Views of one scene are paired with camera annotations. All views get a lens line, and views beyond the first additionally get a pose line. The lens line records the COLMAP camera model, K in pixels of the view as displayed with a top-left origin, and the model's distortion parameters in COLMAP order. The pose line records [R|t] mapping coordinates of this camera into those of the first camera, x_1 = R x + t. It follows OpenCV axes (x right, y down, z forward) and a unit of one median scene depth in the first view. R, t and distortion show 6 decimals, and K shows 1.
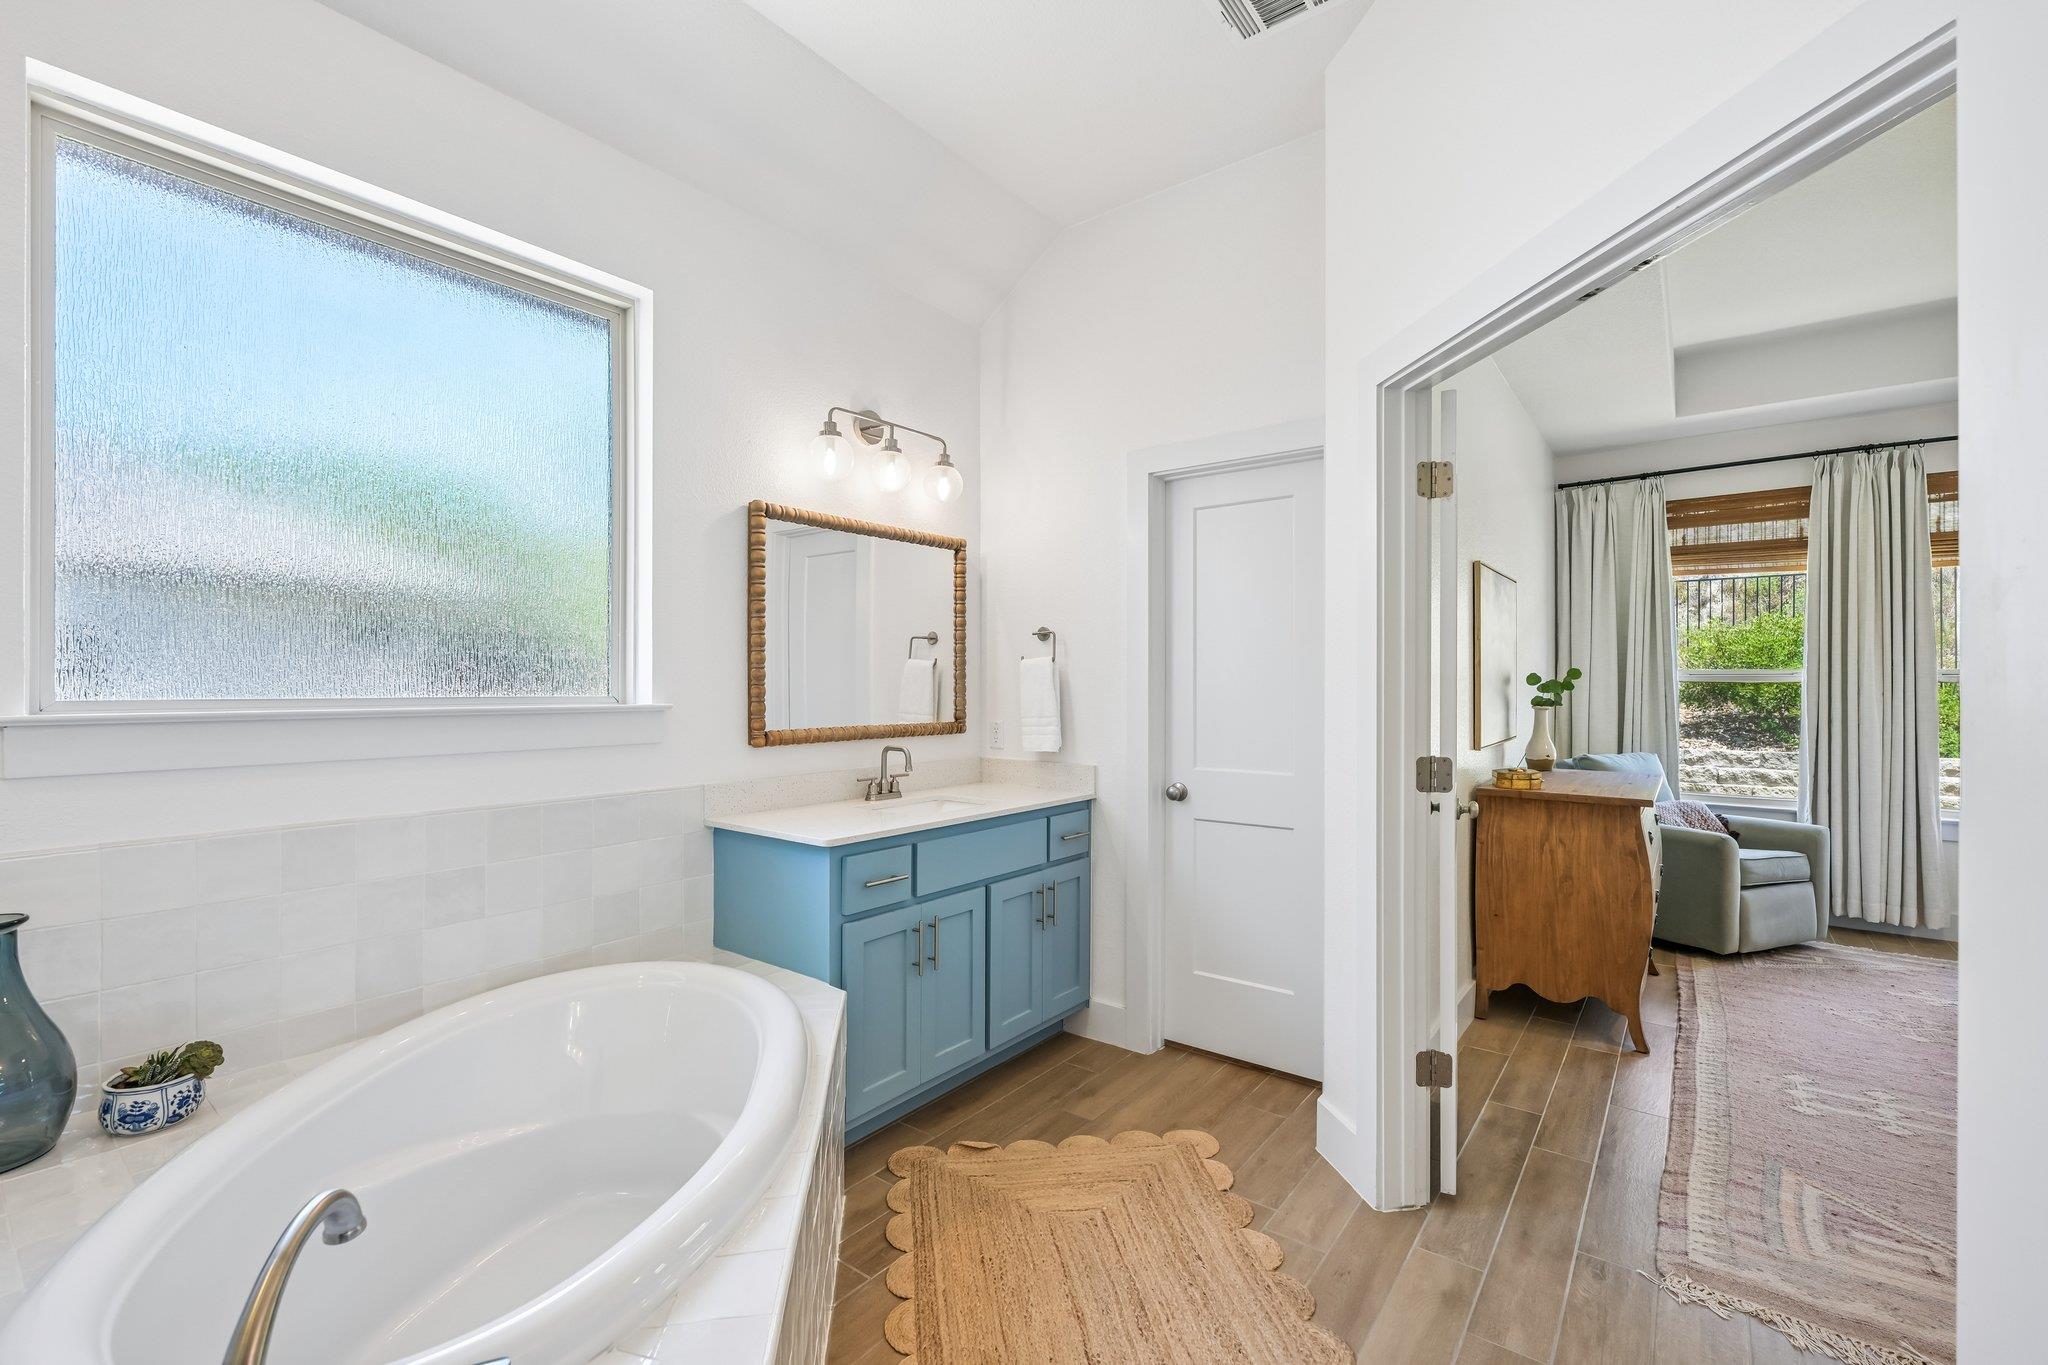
lens RADIAL K [[873.7, 0, 1038.3], [0, 873.7, 685.7], [0, 0, 1]] dist [-0.001100, 0.001110]
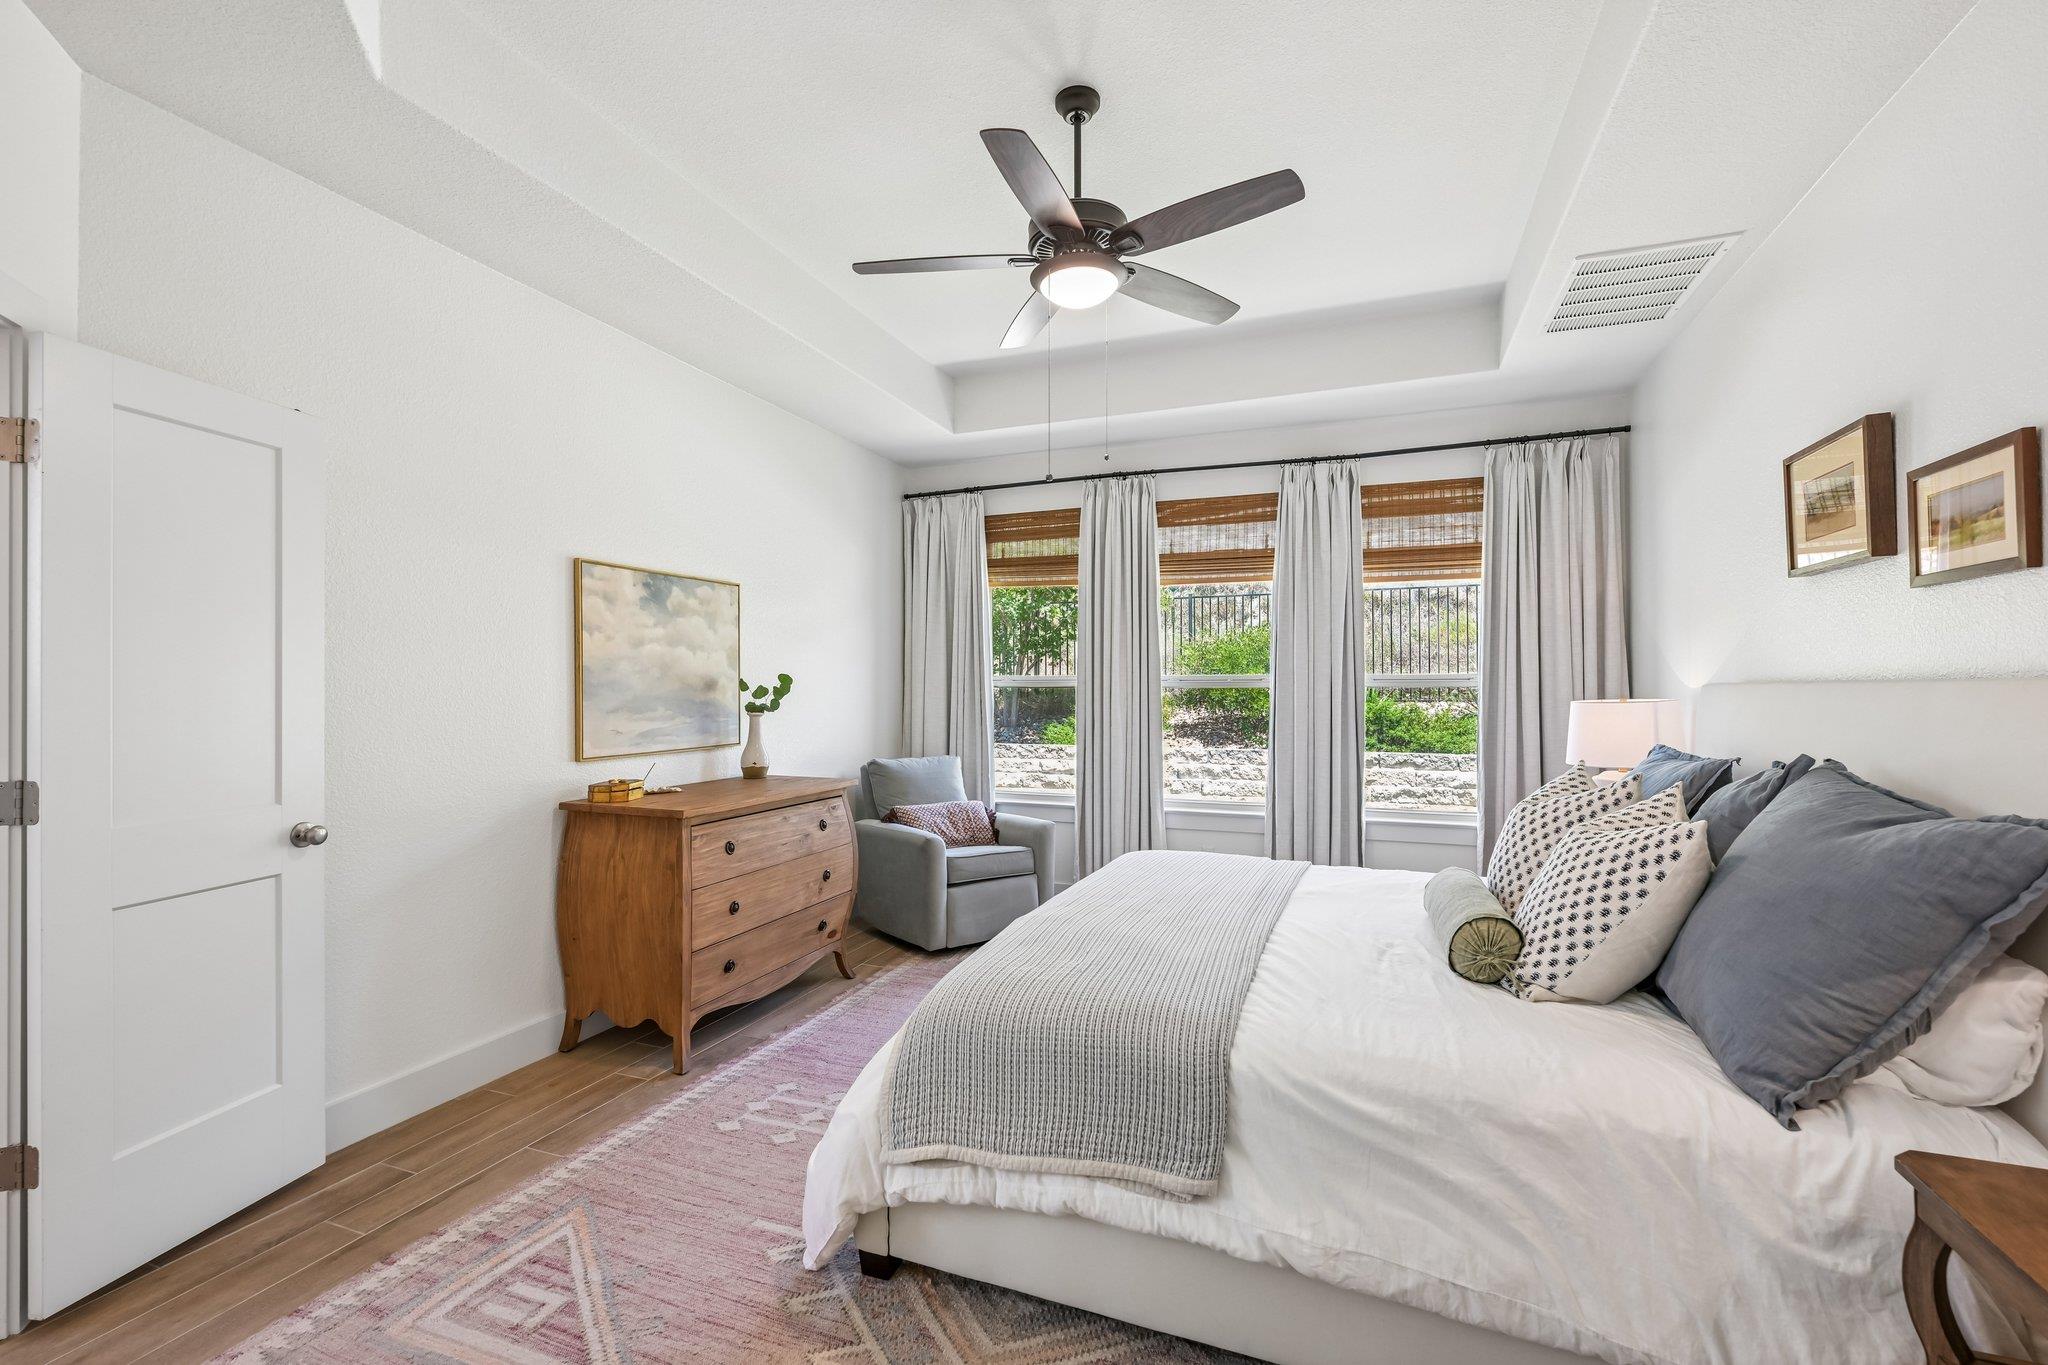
lens RADIAL K [[873.7, 0, 1025.2], [0, 873.7, 678.2], [0, 0, 1]] dist [-0.001100, 0.001110]
pose [[0.956682, 0.000823, 0.291134, 0.523653], [0.003777, 0.999877, -0.015239, 0.001399], [-0.291110, 0.015679, 0.956561, -0.021048]]
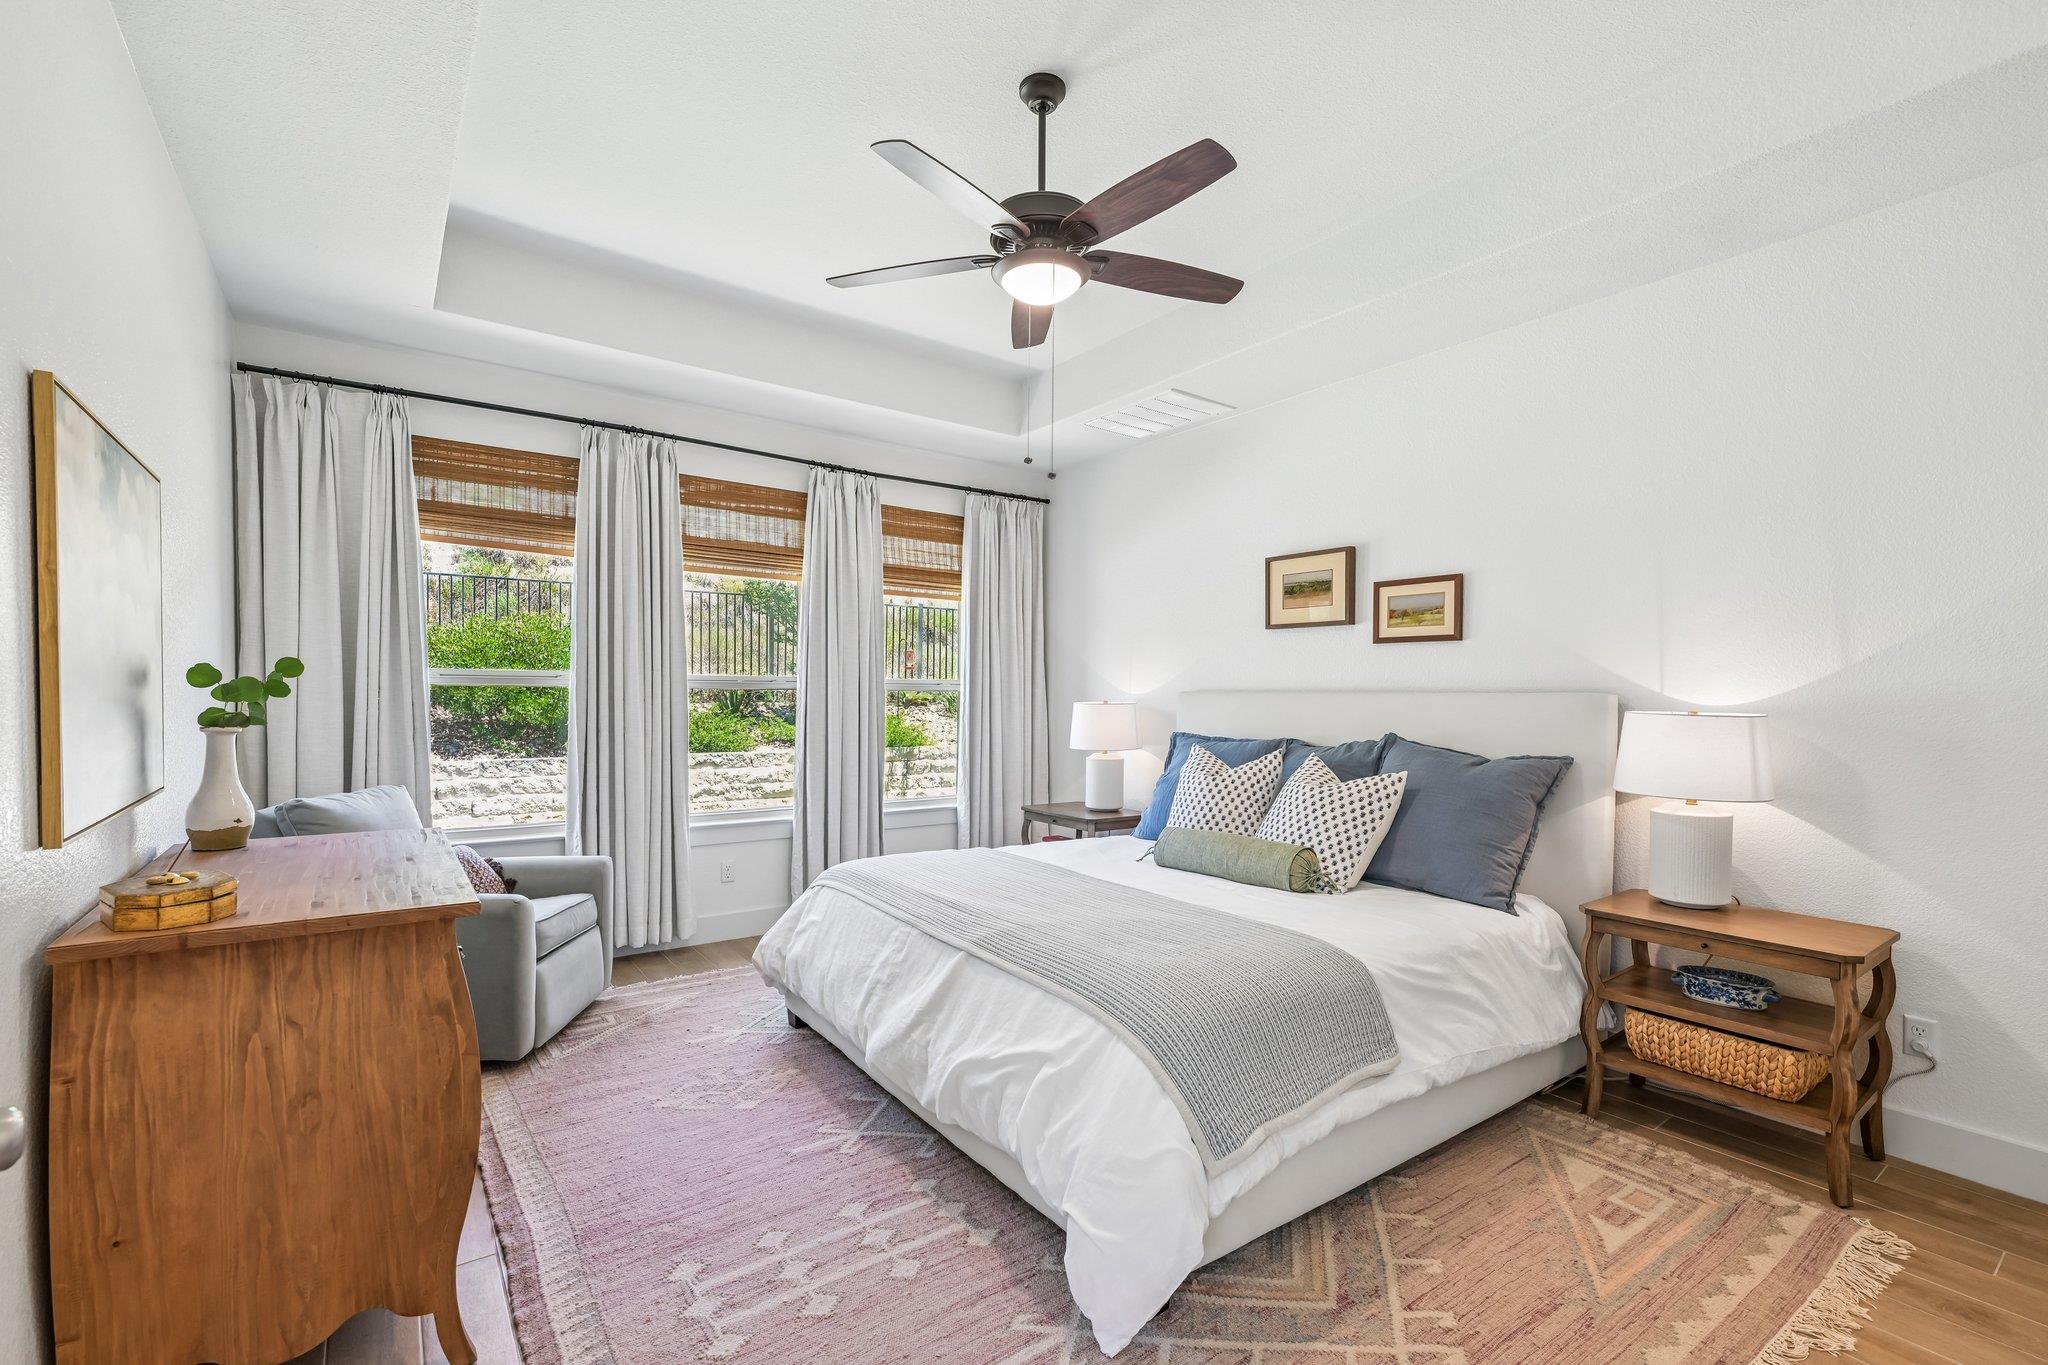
lens RADIAL K [[873.7, 0, 1021.0], [0, 873.7, 710.3], [0, 0, 1]] dist [-0.001100, 0.001110]
pose [[0.282646, -0.017329, 0.959068, 0.187247], [-0.006002, 0.999785, 0.019833, 0.000016], [-0.959205, -0.011362, 0.282482, 0.351582]]
